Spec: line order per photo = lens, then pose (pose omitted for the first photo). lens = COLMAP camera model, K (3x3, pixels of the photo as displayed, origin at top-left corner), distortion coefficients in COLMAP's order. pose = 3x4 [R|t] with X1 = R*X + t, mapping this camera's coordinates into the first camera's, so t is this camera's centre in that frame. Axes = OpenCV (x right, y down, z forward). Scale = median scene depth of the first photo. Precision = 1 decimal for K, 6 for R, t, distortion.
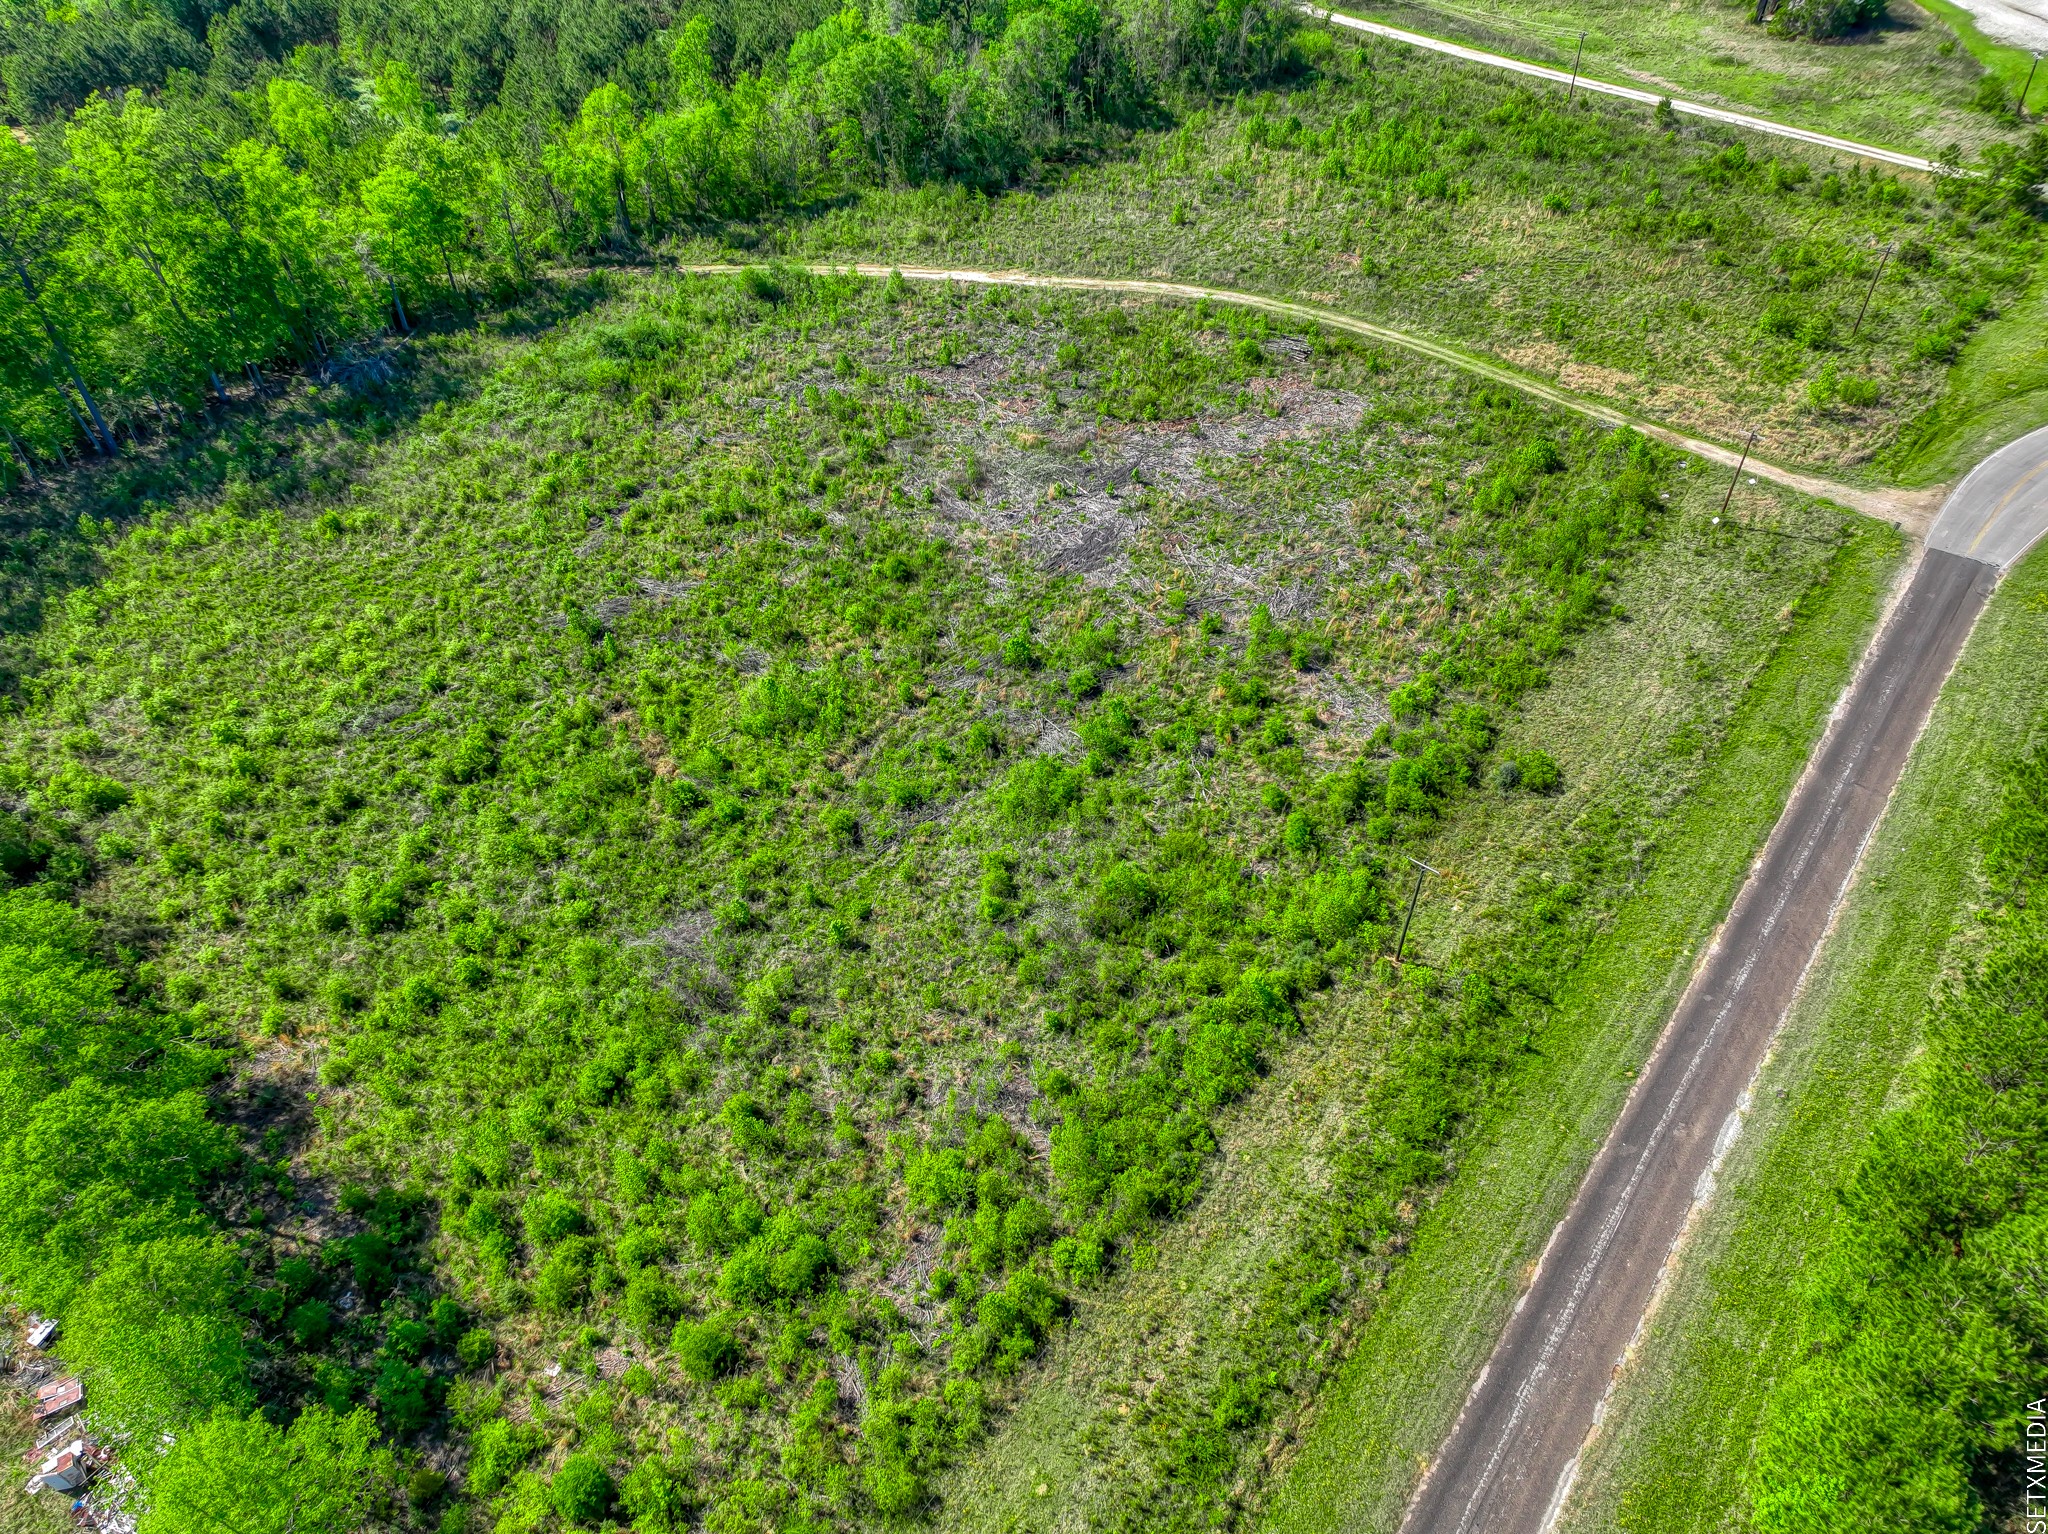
lens RADIAL K [[1438.4, 0, 1024.0], [0, 1438.4, 767.0], [0, 0, 1]] dist [0.013477, 0.024153]
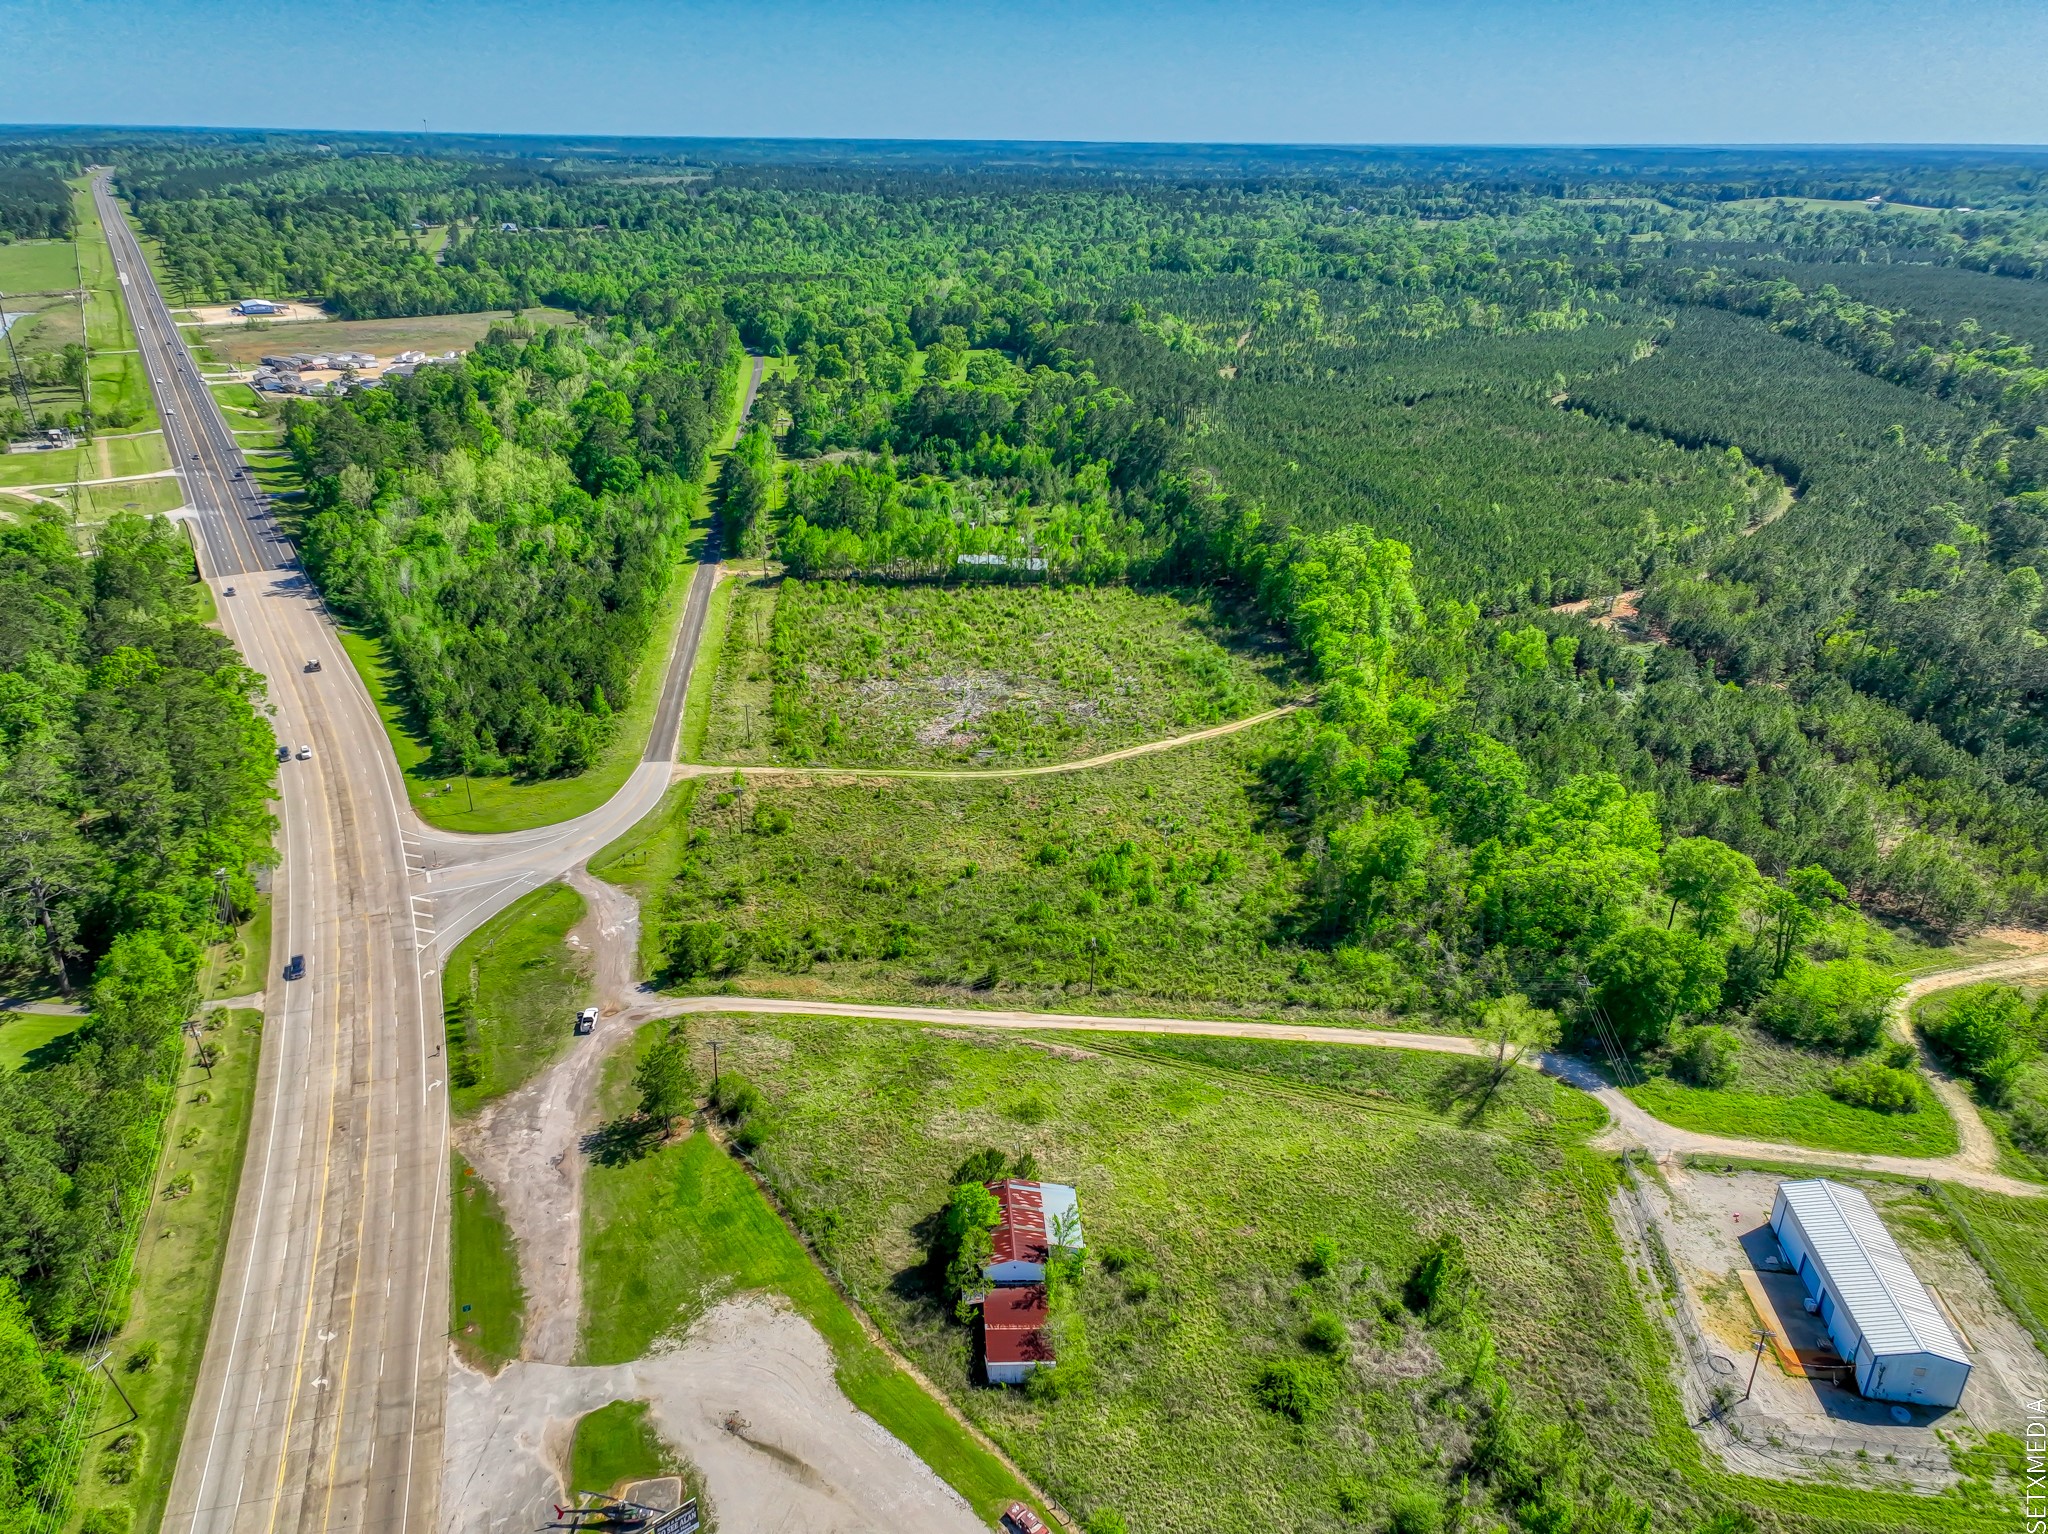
lens RADIAL K [[1438.4, 0, 1024.0], [0, 1438.4, 767.0], [0, 0, 1]] dist [0.013477, 0.024153]
pose [[-0.706300, 0.299648, -0.641367, 1.742860], [-0.471458, 0.476737, 0.741922, -2.177285], [0.528079, 0.826398, -0.195448, 1.792385]]
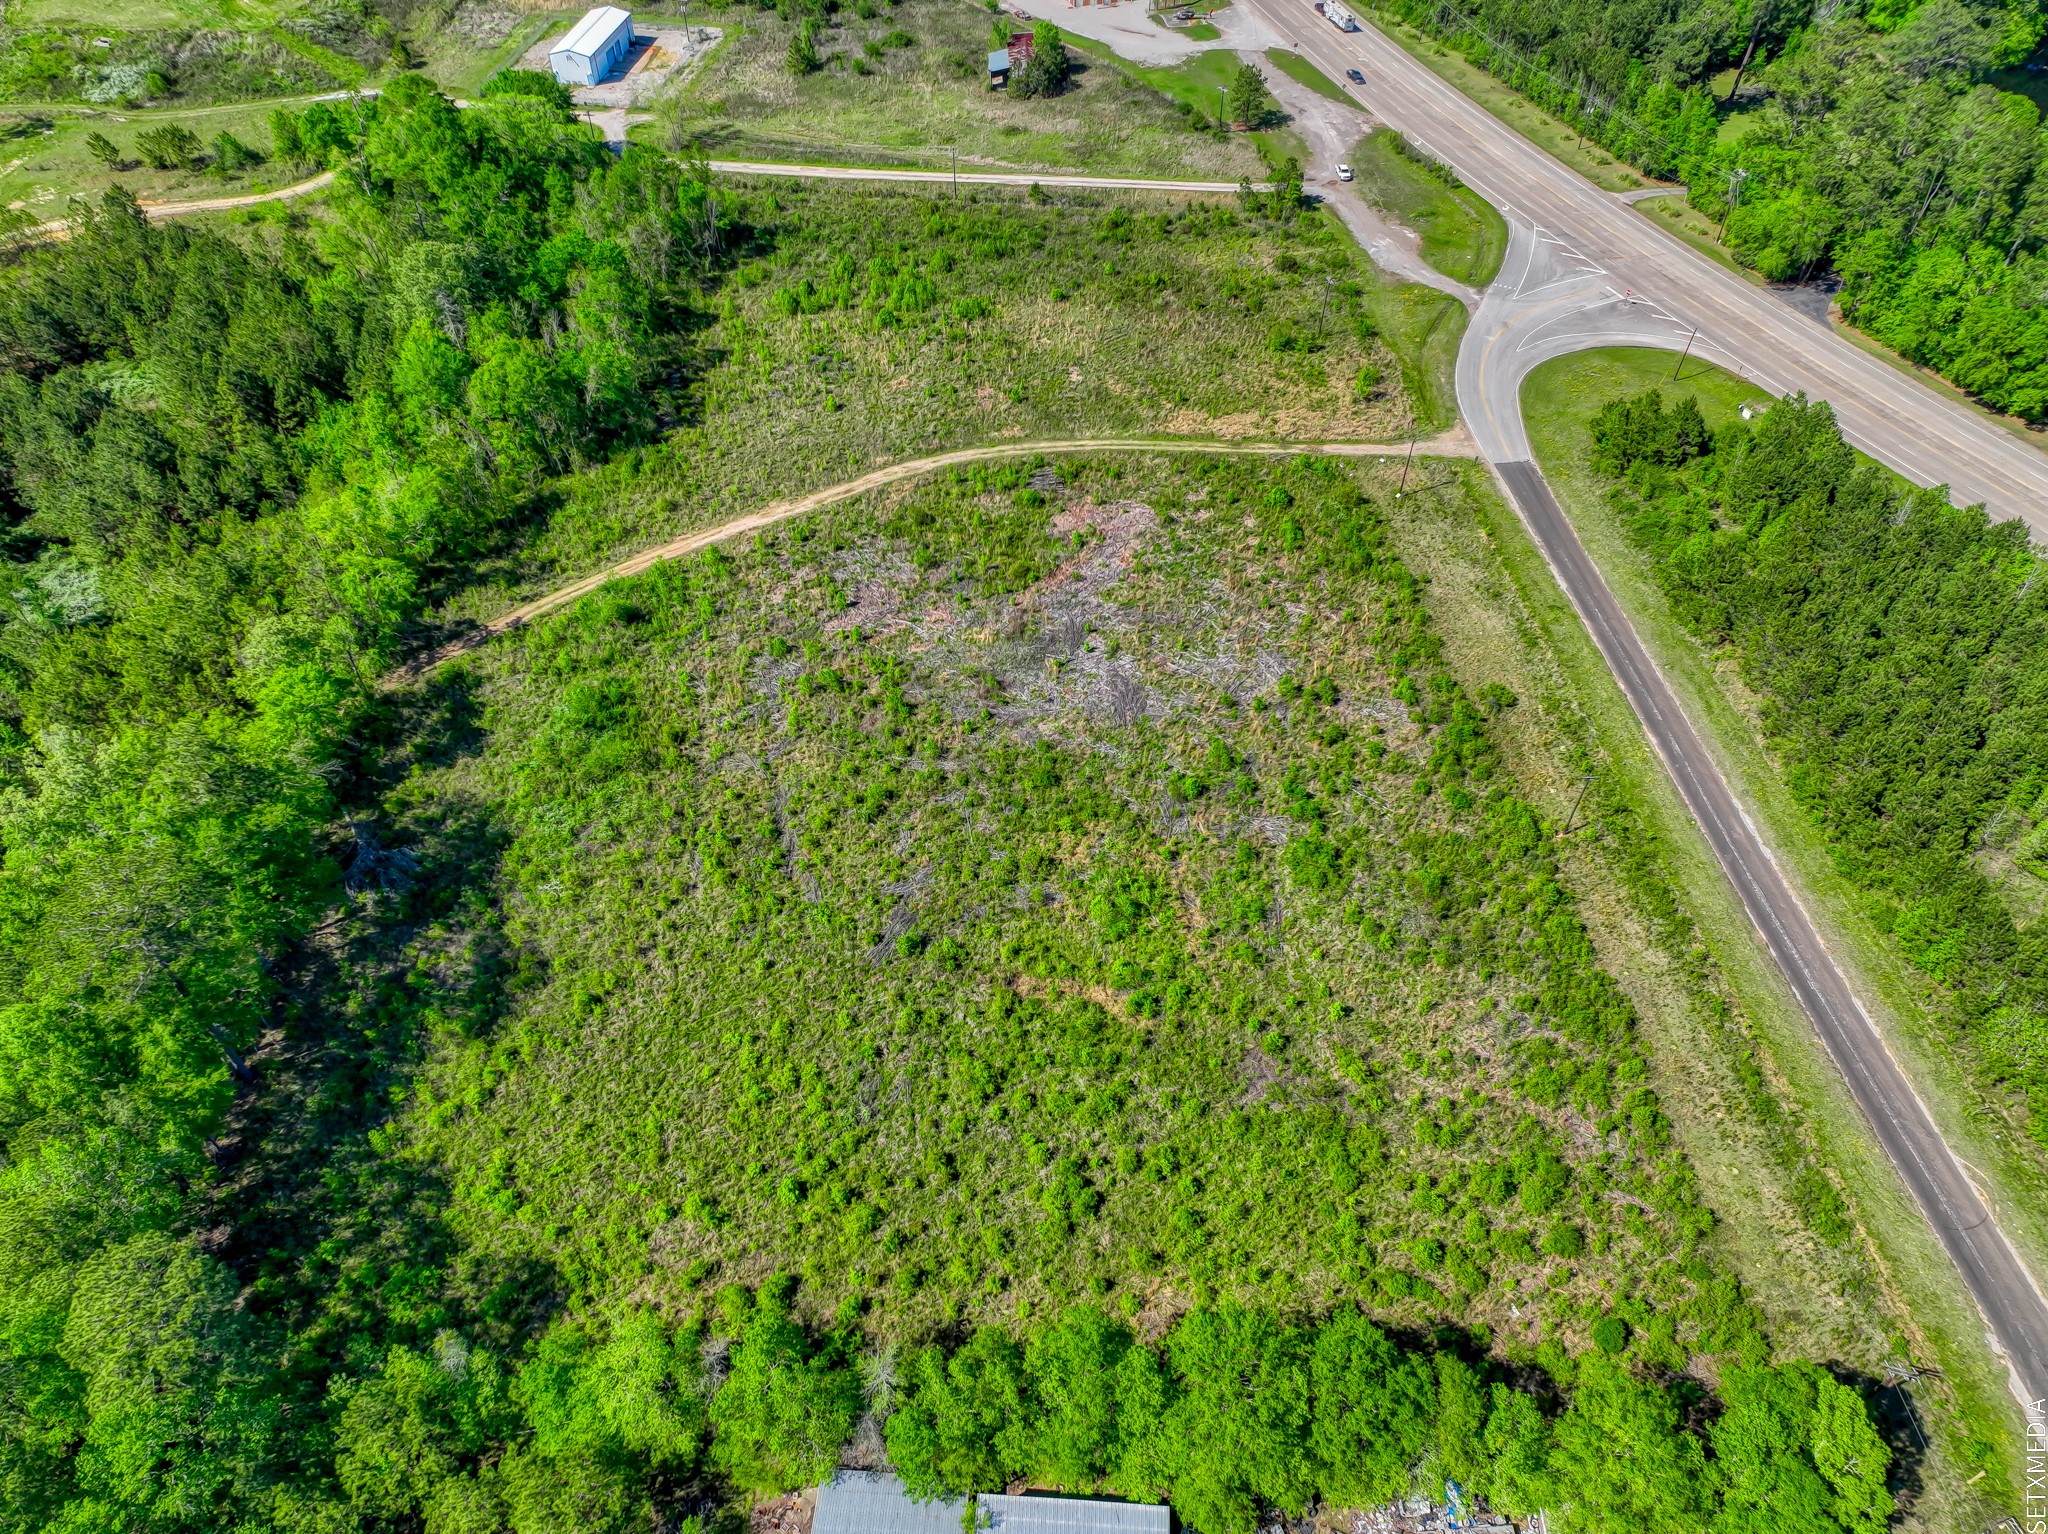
lens RADIAL K [[1438.4, 0, 1024.0], [0, 1438.4, 767.0], [0, 0, 1]] dist [0.013477, 0.024153]
pose [[0.724601, -0.480331, 0.494202, -0.747149], [0.452434, 0.872477, 0.184628, -0.399921], [-0.519862, 0.089812, 0.849516, -0.082070]]
